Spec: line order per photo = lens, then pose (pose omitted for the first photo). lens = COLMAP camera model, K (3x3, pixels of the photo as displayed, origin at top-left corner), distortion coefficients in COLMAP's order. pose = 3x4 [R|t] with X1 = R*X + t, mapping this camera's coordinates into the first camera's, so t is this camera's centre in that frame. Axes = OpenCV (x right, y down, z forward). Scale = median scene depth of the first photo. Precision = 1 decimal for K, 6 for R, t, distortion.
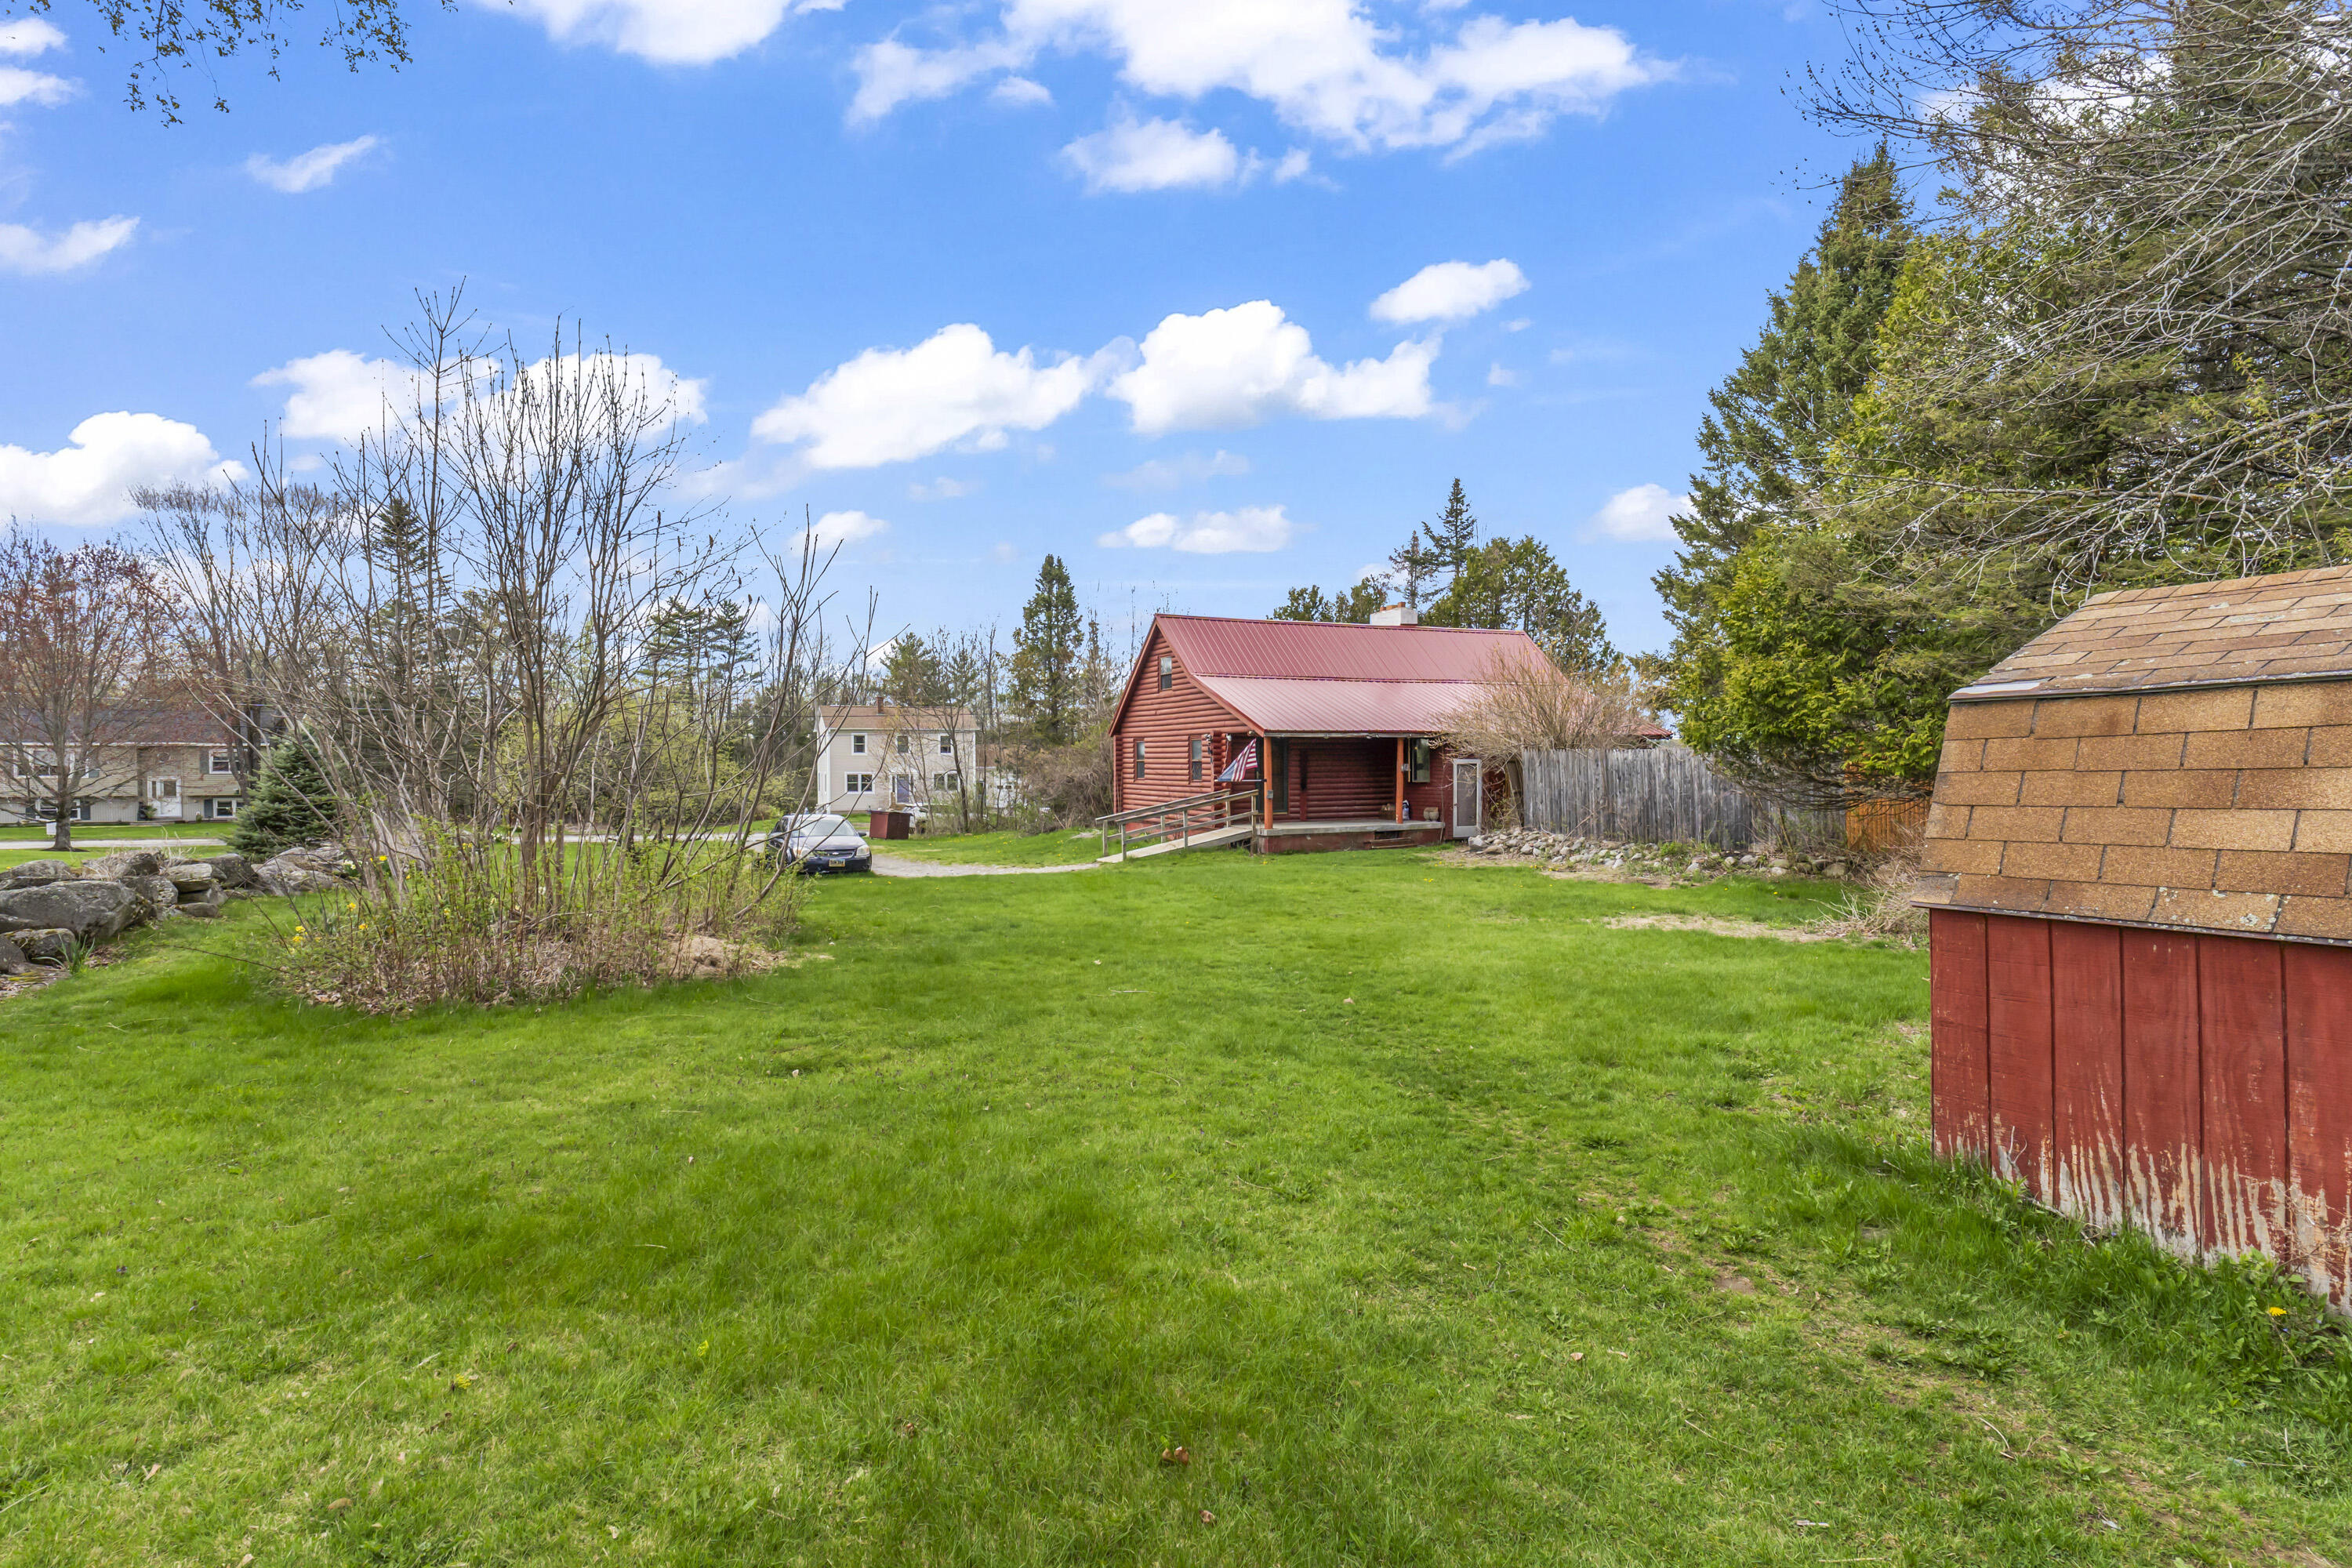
lens RADIAL K [[1219.3, 0, 1176.3], [0, 1219.3, 774.1], [0, 0, 1]] dist [-0.000198, 0.000005]
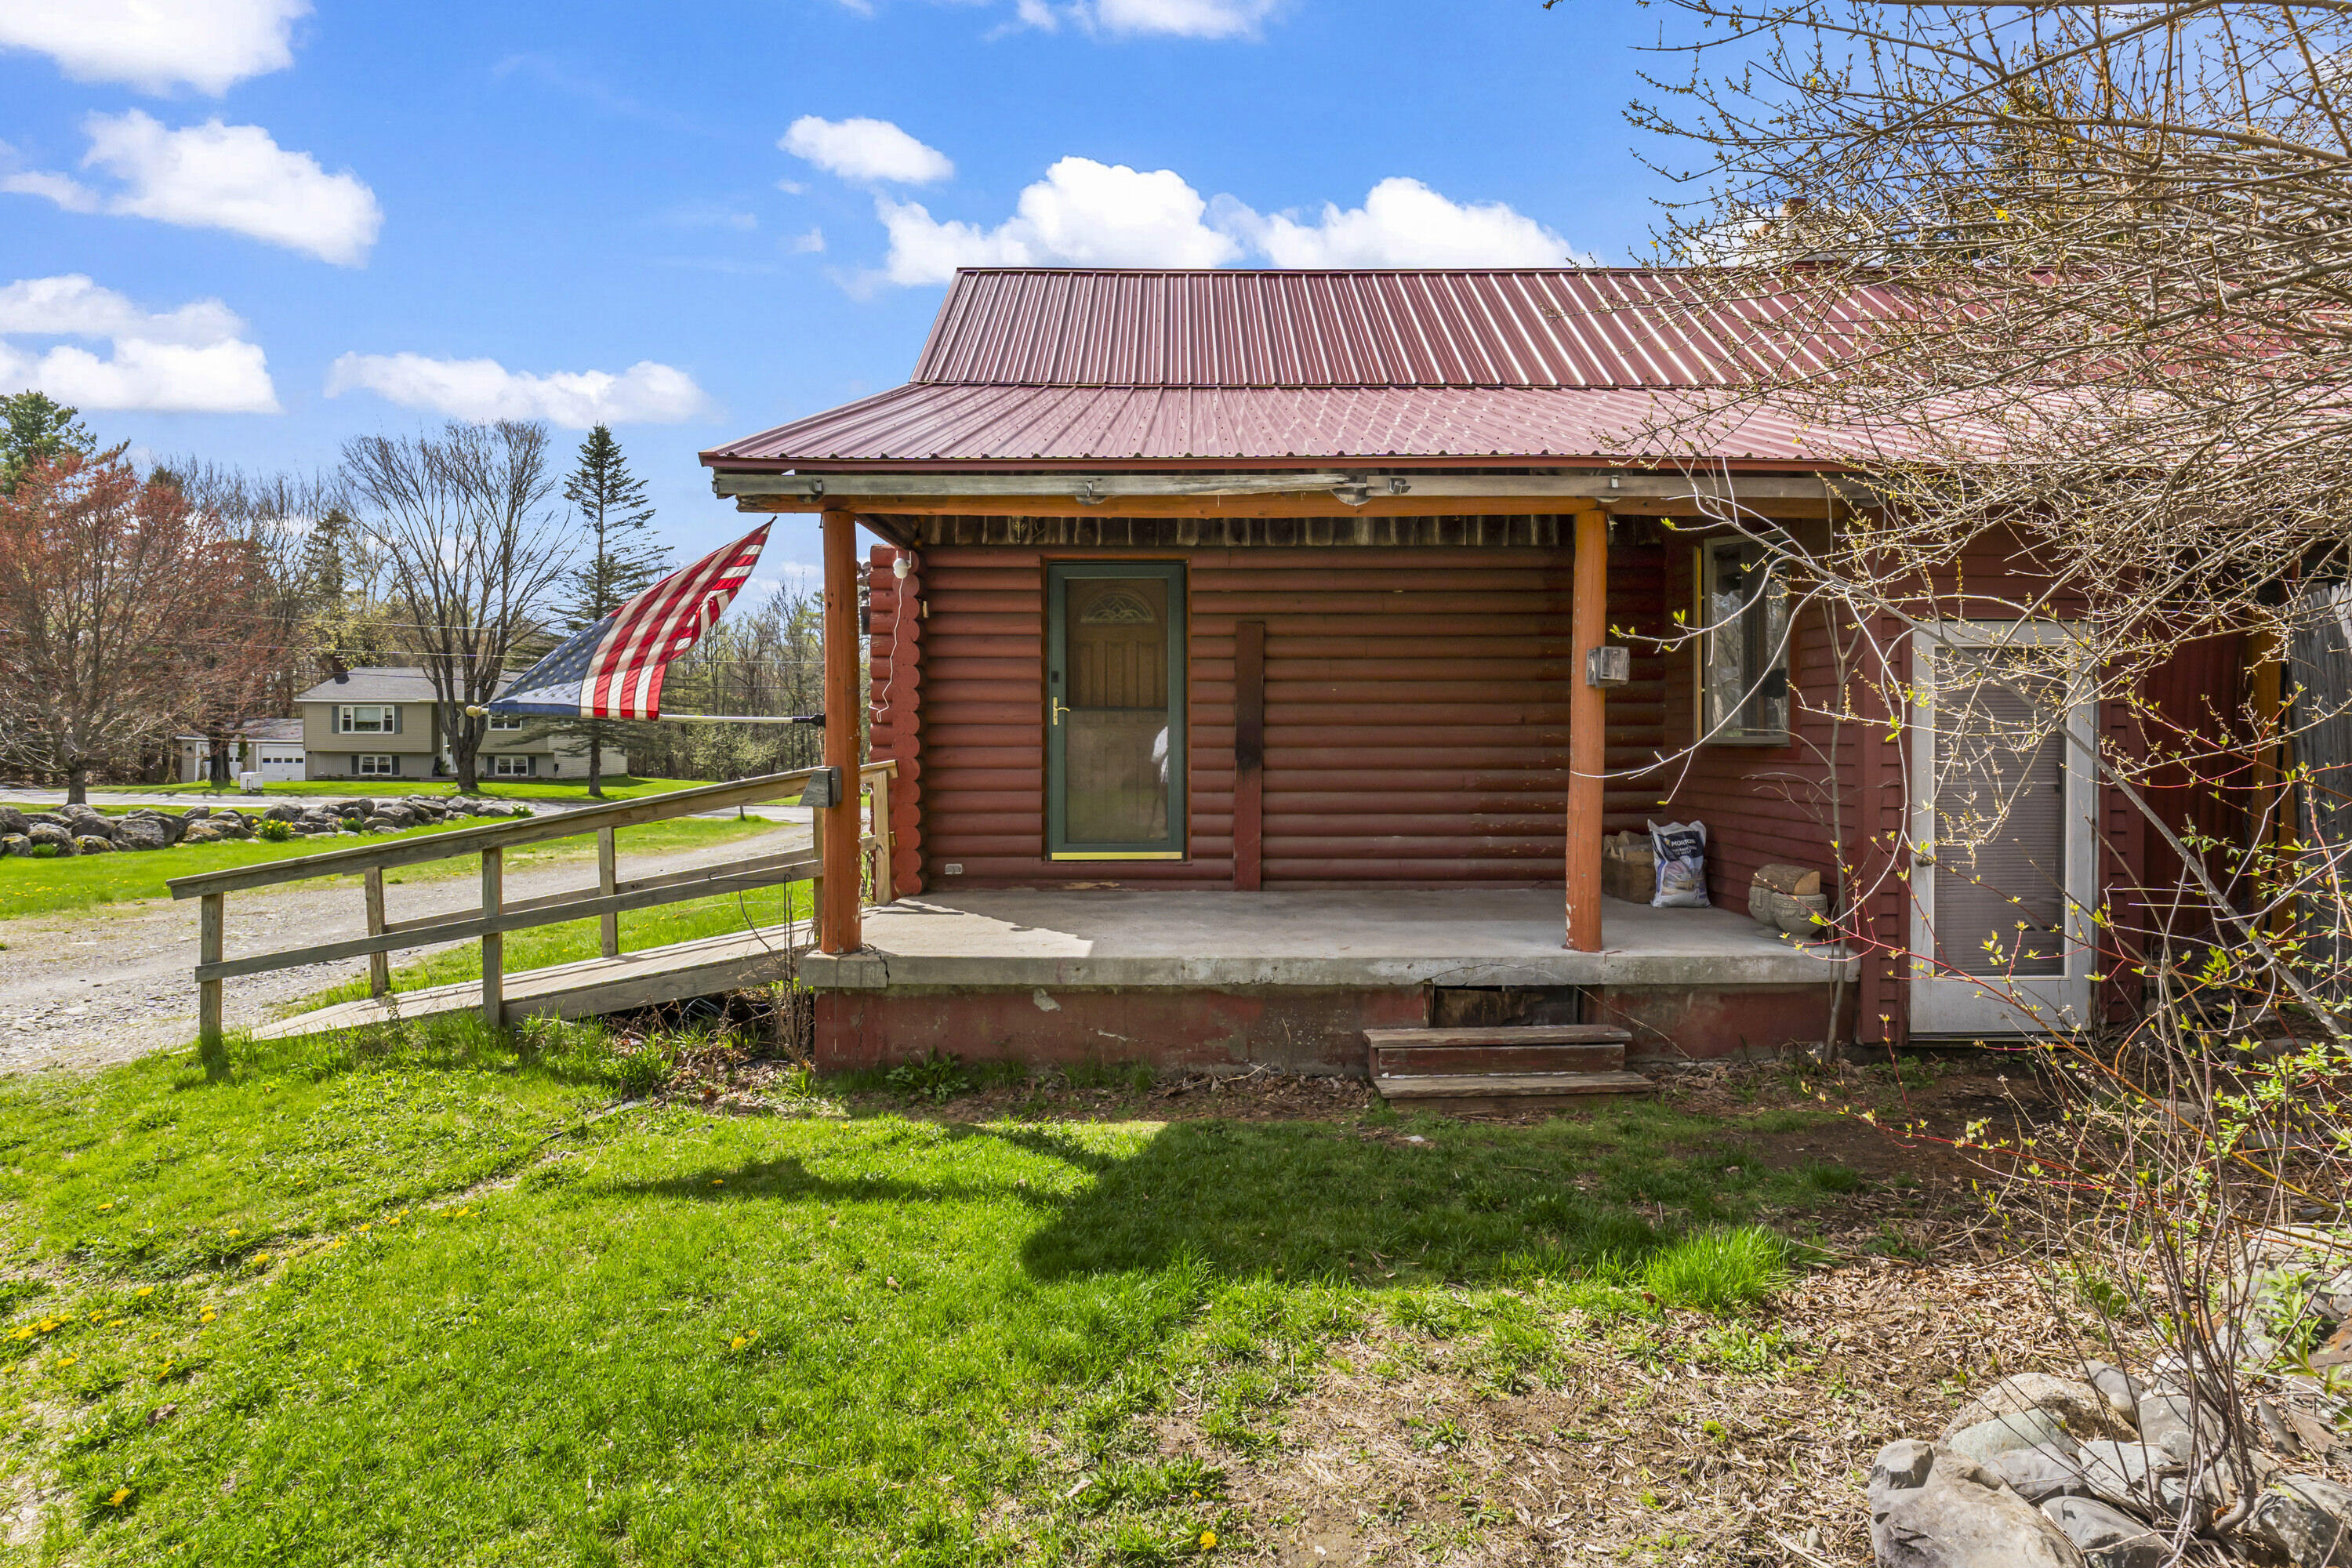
lens RADIAL K [[1099.3, 0, 1123.4], [0, 1099.3, 726.9], [0, 0, 1]] dist [0.001714, 0.000150]
pose [[0.911592, 0.006031, -0.411051, 0.149658], [-0.014637, 0.999735, -0.017791, 0.006945], [0.410835, 0.022235, 0.911439, 0.639061]]
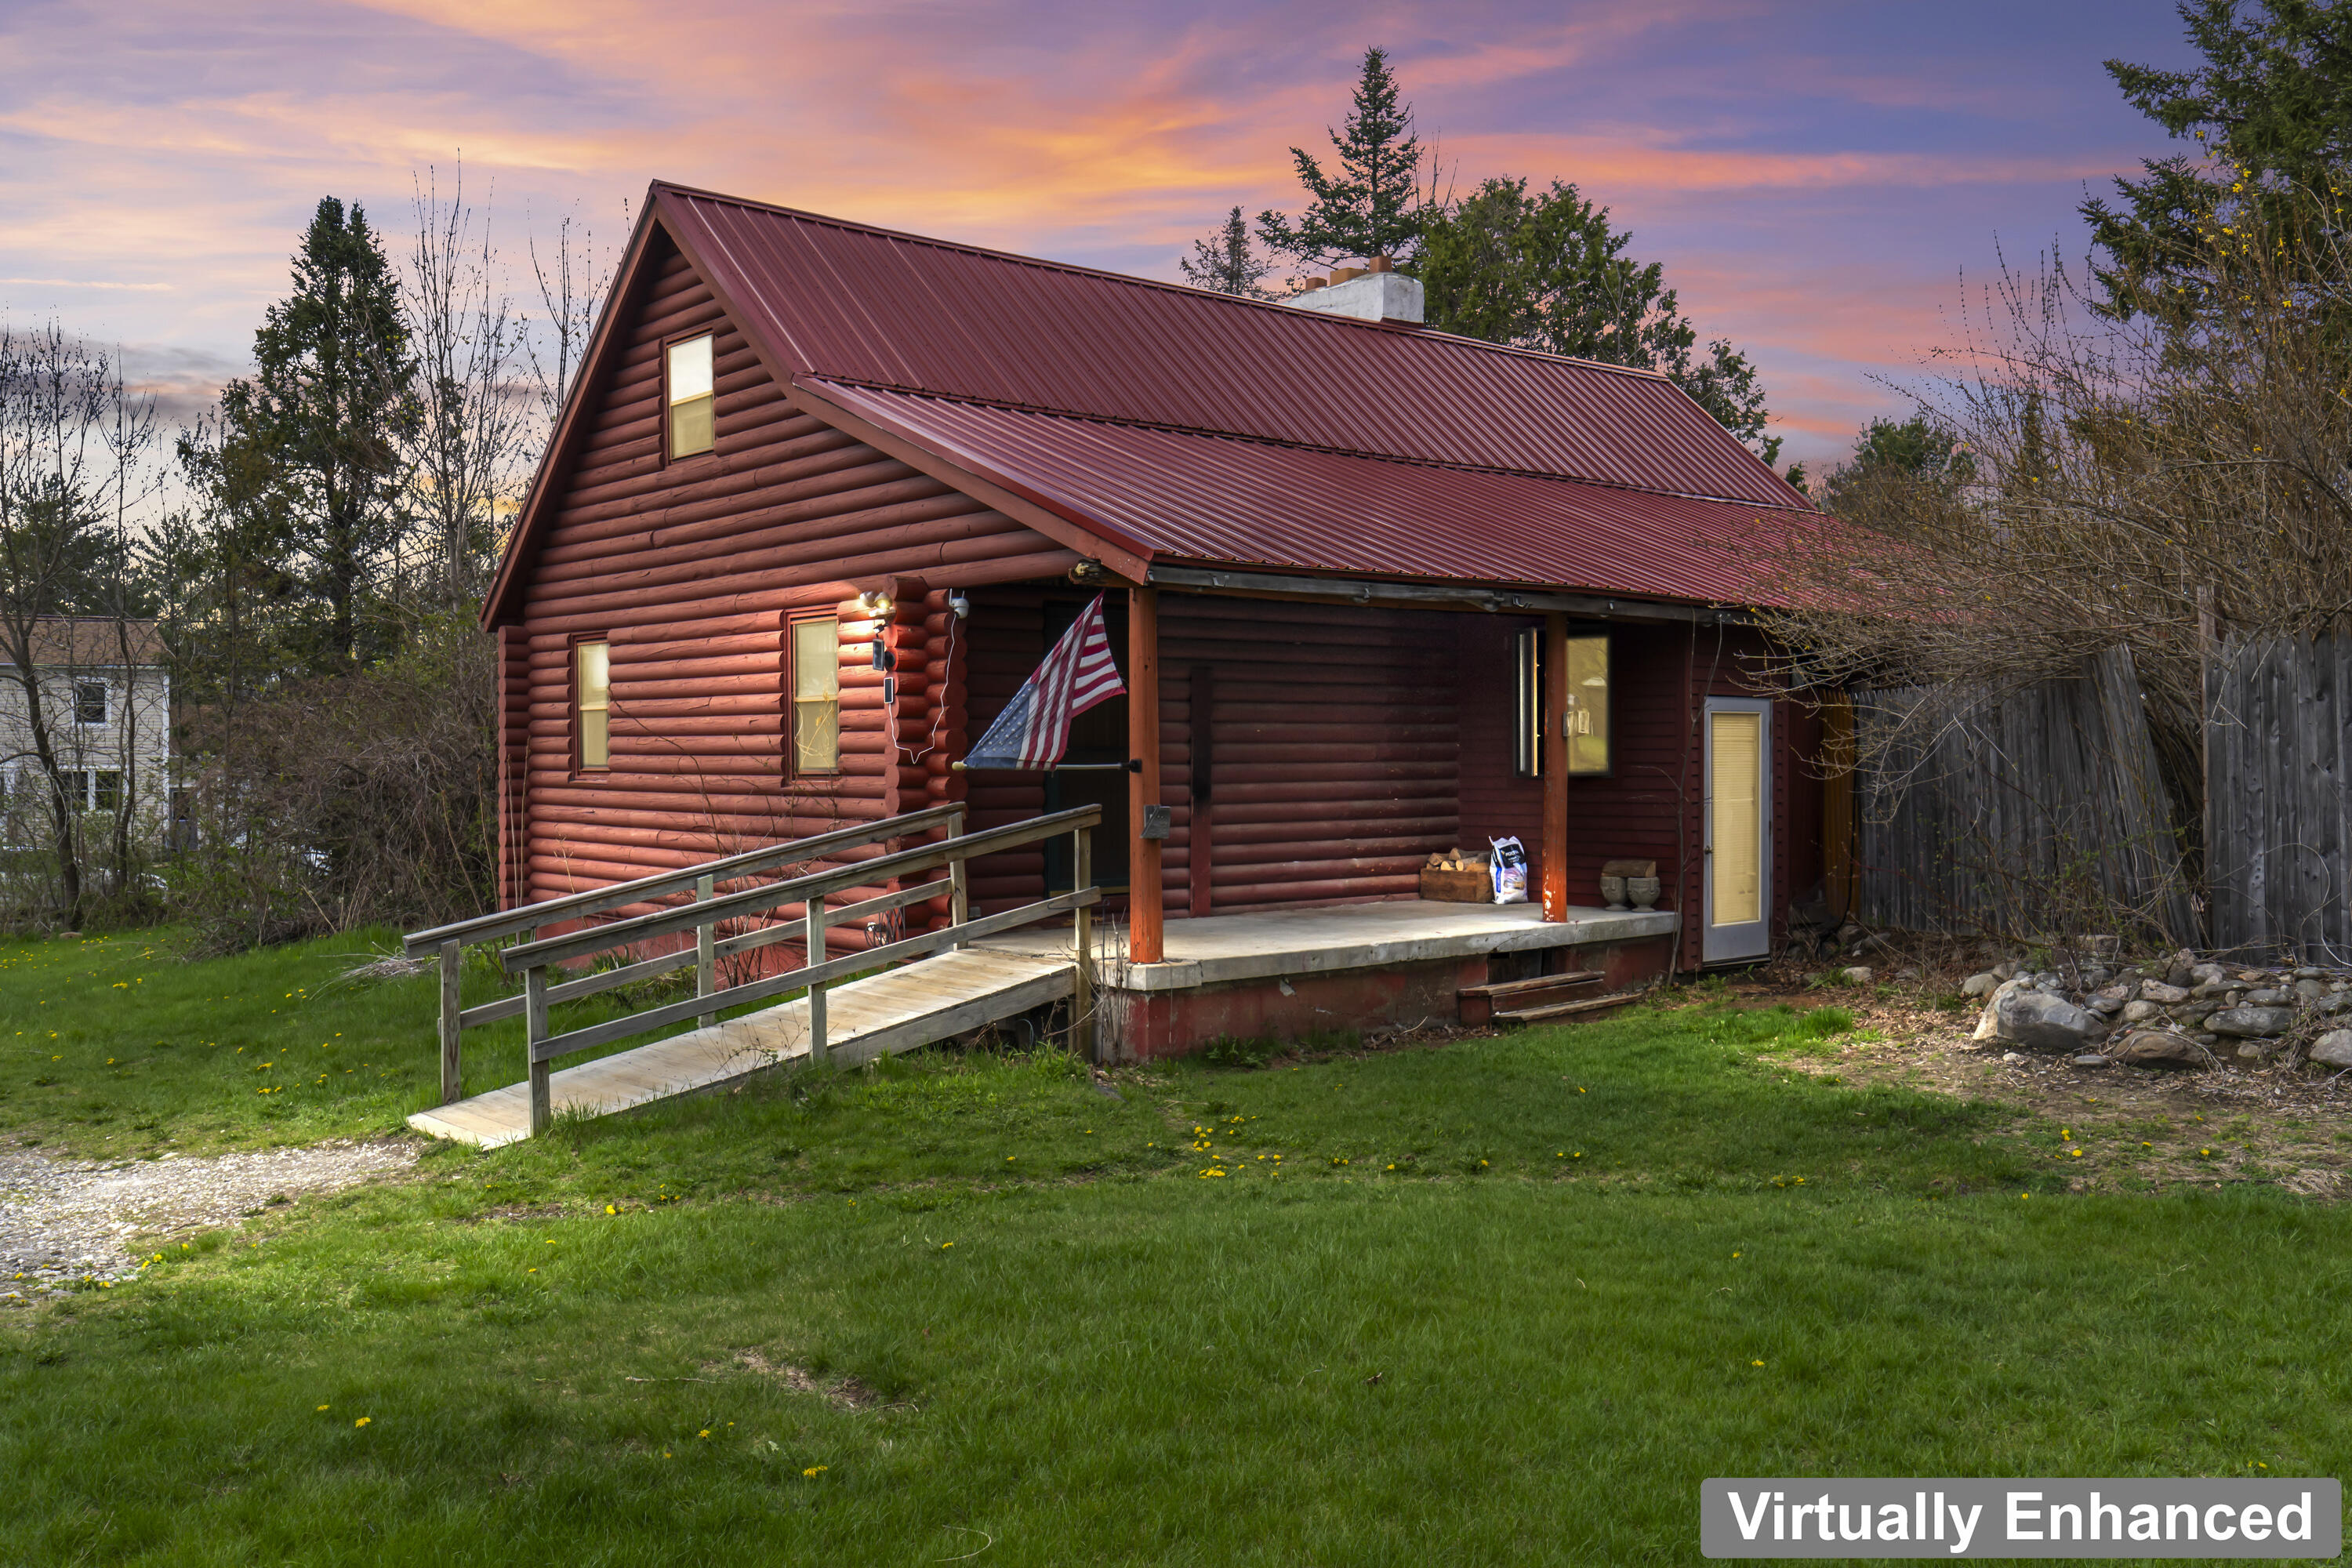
lens RADIAL K [[2015.6, 0, 1175.1], [0, 2015.6, 770.2], [0, 0, 1]] dist [-0.012915, -0.006479]
pose [[0.964480, 0.000022, 0.264156, -0.020249], [0.001023, 0.999992, -0.003820, 0.005781], [-0.264154, 0.003954, 0.964472, 0.455463]]
